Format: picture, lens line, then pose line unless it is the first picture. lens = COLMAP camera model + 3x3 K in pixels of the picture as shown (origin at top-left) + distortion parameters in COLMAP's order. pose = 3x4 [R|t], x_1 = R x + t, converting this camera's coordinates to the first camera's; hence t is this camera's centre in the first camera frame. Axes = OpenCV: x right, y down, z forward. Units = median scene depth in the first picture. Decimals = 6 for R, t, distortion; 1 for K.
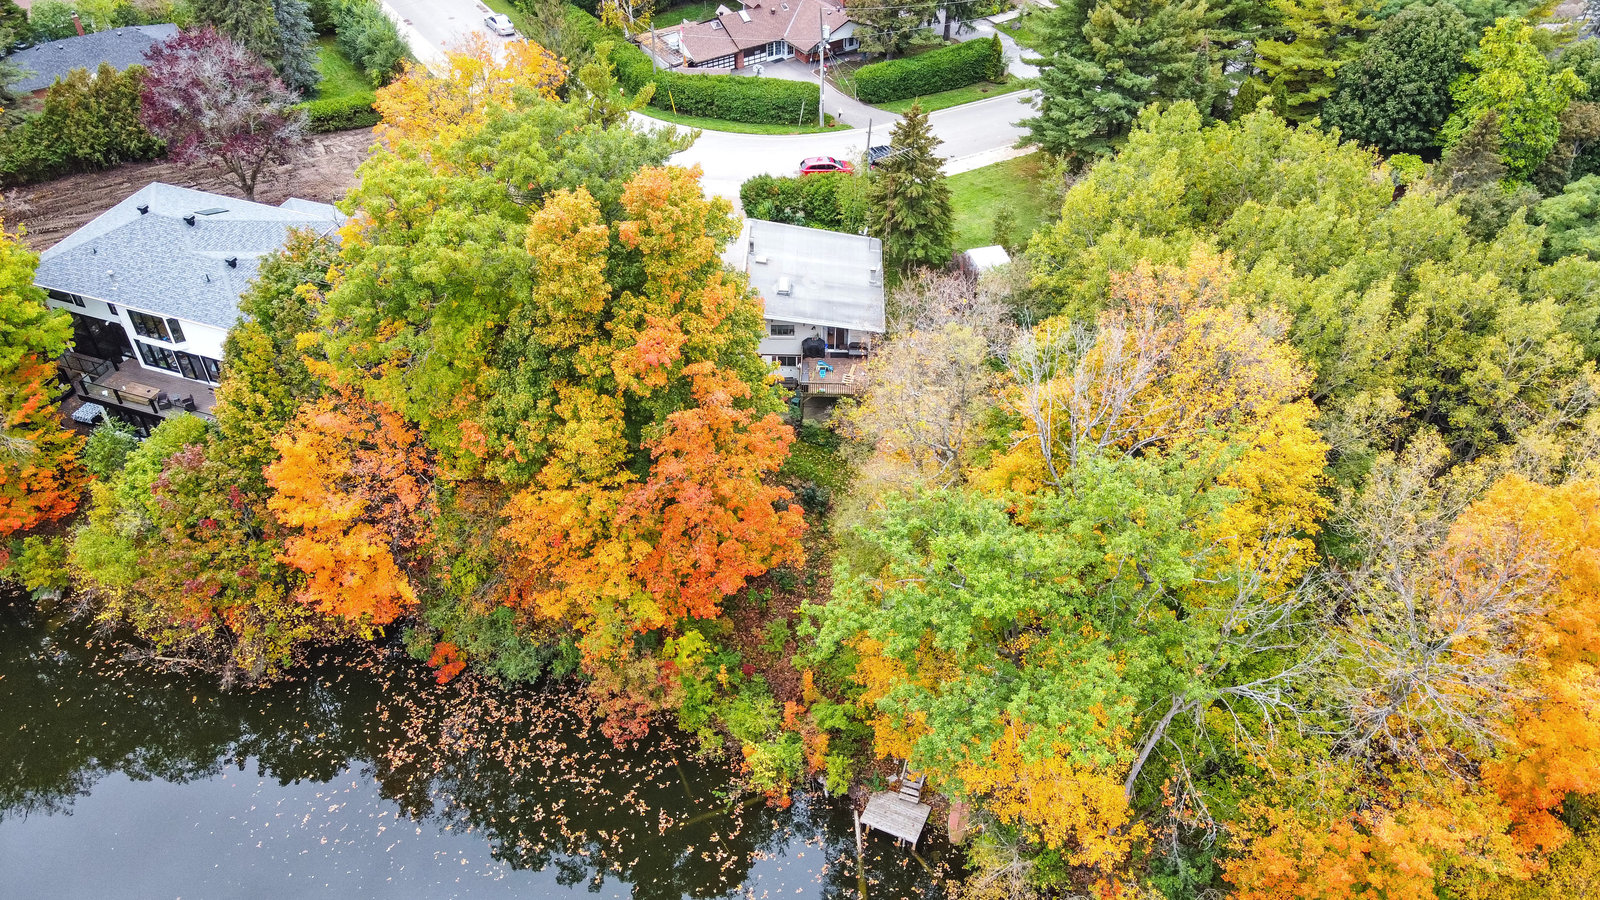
lens RADIAL K [[1215.9, 0, 802.2], [0, 1215.9, 449.5], [0, 0, 1]] dist [0.016095, 0.011367]
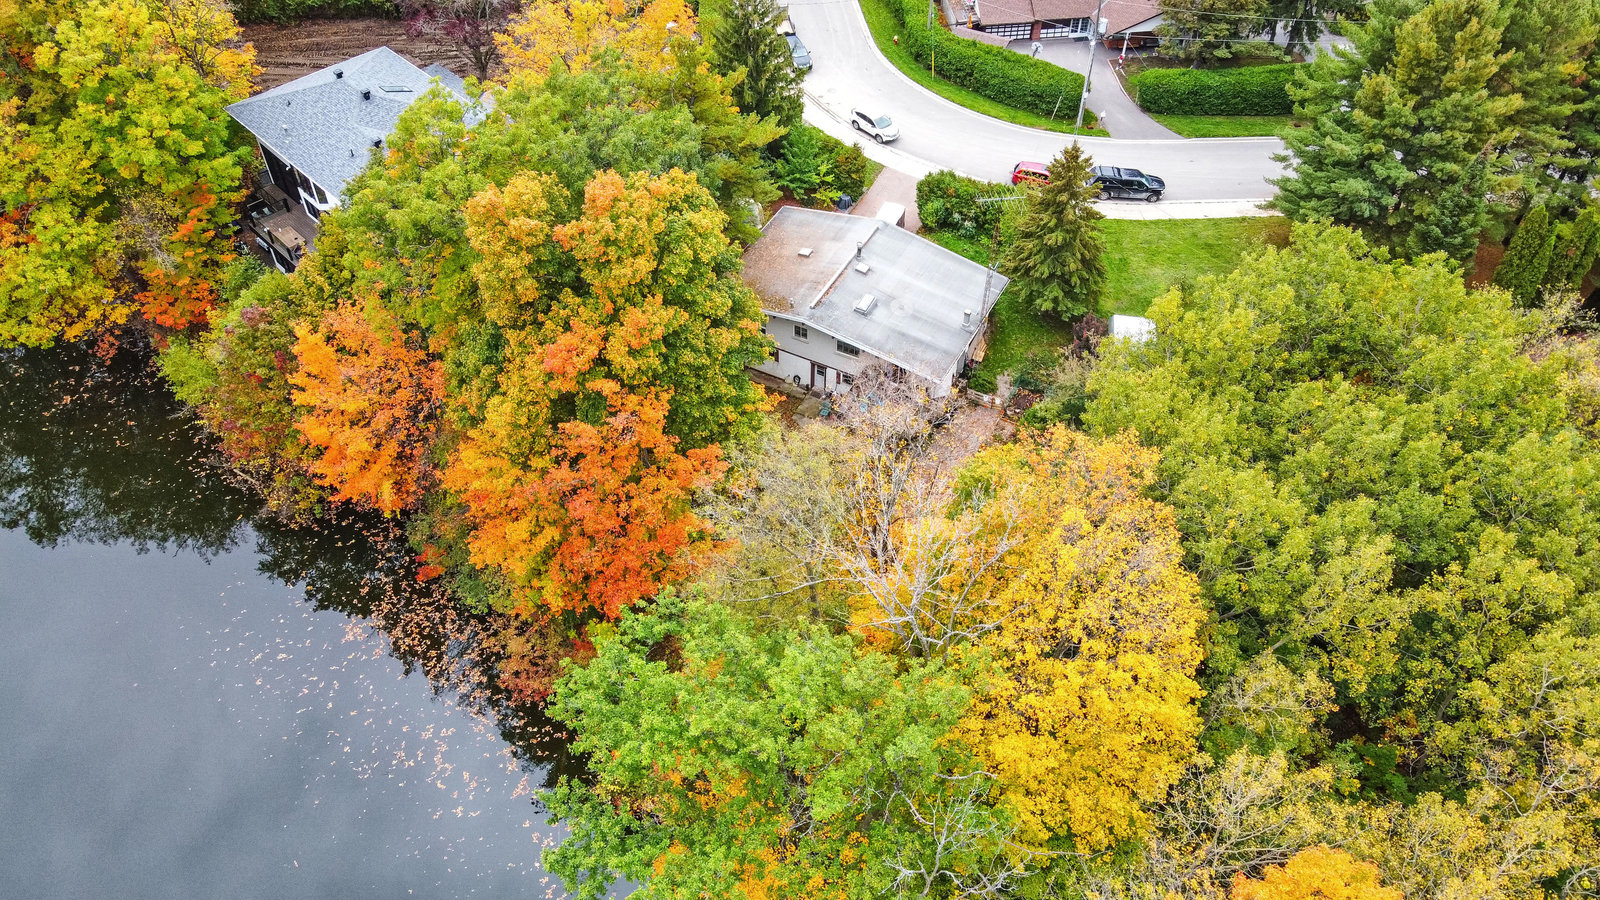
lens RADIAL K [[1215.9, 0, 803.3], [0, 1215.9, 447.0], [0, 0, 1]] dist [0.016095, 0.011367]
pose [[0.897955, 0.315459, -0.306859, 0.227778], [-0.288673, 0.948512, 0.130357, -0.118968], [0.332182, -0.028473, 0.942786, 0.083129]]
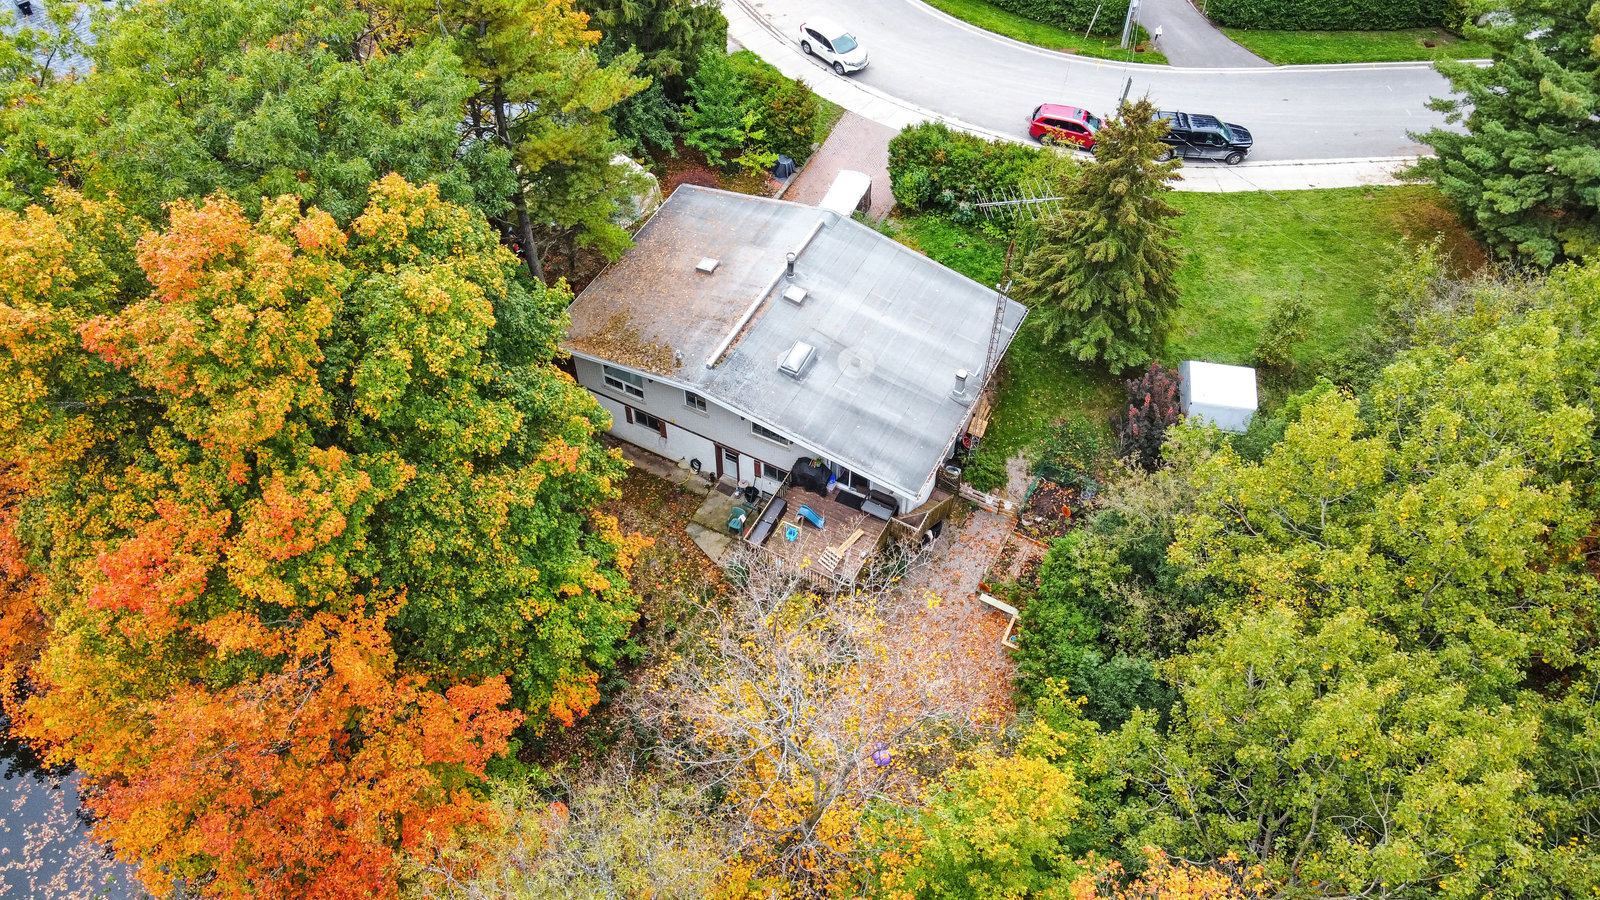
lens RADIAL K [[1215.9, 0, 797.5], [0, 1215.9, 449.8], [0, 0, 1]] dist [0.016095, 0.011367]
pose [[0.897653, 0.339306, -0.281230, 0.140965], [-0.287785, 0.934605, 0.209031, -0.185560], [0.333765, -0.106704, 0.936598, 0.386982]]
